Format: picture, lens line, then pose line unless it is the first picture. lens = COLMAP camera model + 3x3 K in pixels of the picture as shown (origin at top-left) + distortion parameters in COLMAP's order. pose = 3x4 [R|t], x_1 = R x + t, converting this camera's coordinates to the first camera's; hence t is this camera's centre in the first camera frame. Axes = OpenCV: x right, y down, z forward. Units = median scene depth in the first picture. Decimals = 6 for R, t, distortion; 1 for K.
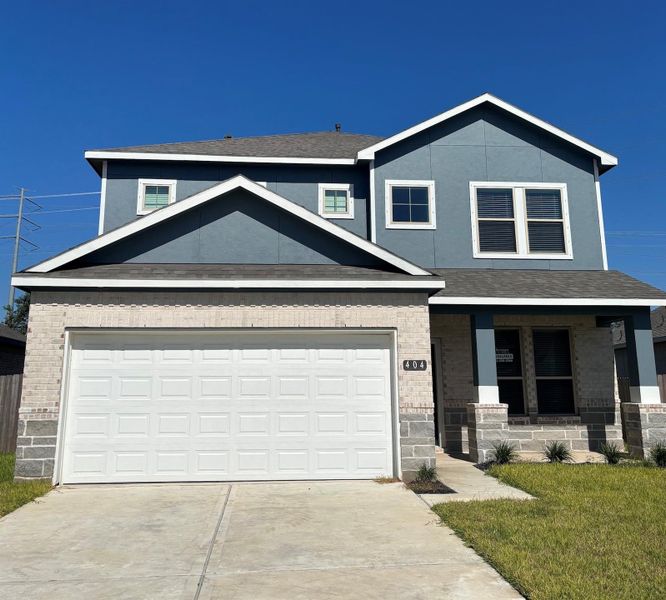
lens RADIAL K [[677.7, 0, 323.6], [0, 677.7, 244.3], [0, 0, 1]] dist [0.042339, -0.023369]
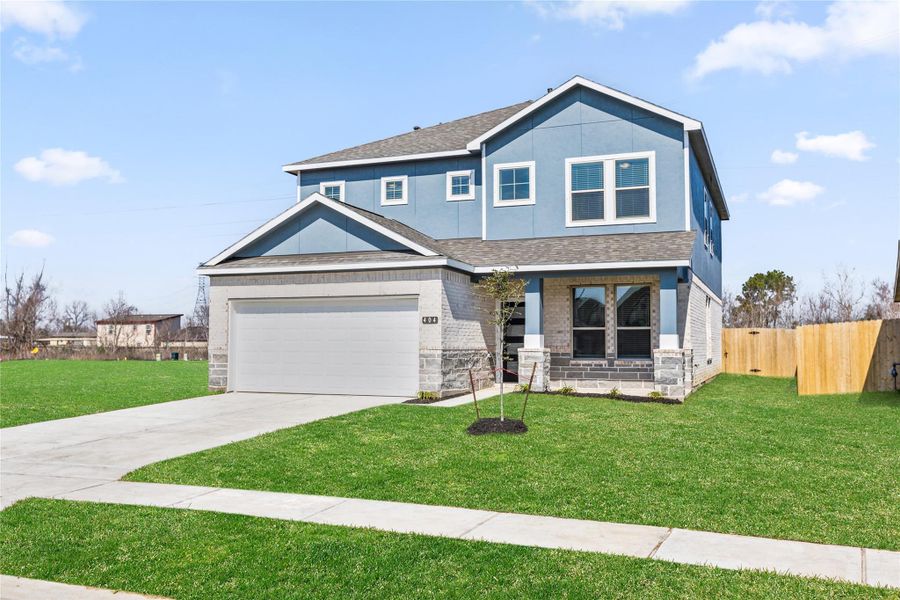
lens RADIAL K [[852.7, 0, 450.0], [0, 852.7, 300.0], [0, 0, 1]] dist [0.002704, 0.002399]
pose [[0.896789, -0.018204, -0.442084, 0.714239], [0.088547, 0.986325, 0.139007, -0.079909], [0.433508, -0.163805, 0.886137, -0.410694]]
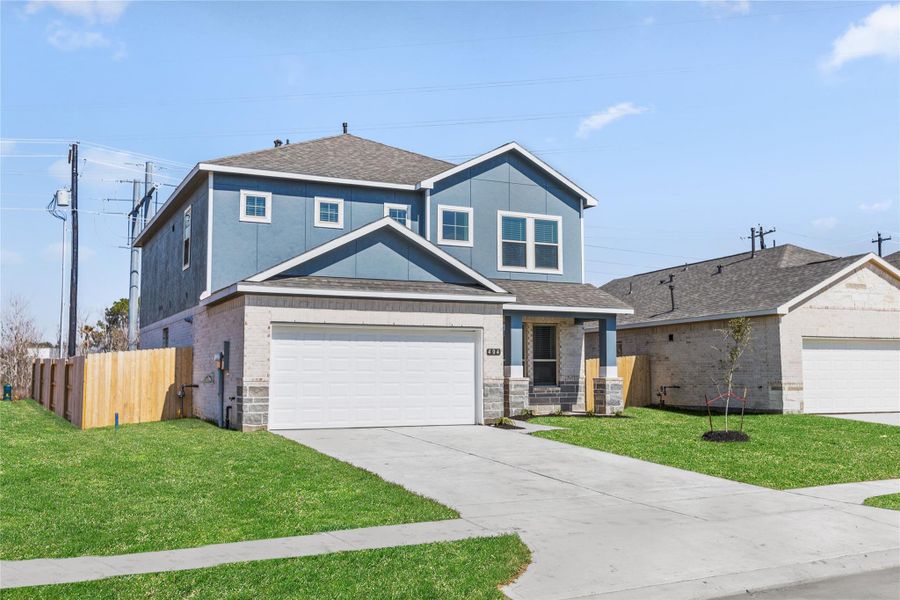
lens RADIAL K [[852.7, 0, 450.0], [0, 852.7, 300.0], [0, 0, 1]] dist [0.002704, 0.002399]
pose [[0.931441, 0.036267, 0.362081, -0.481514], [-0.082114, 0.990305, 0.112043, -0.105034], [-0.354507, -0.134093, 0.925388, -0.525345]]
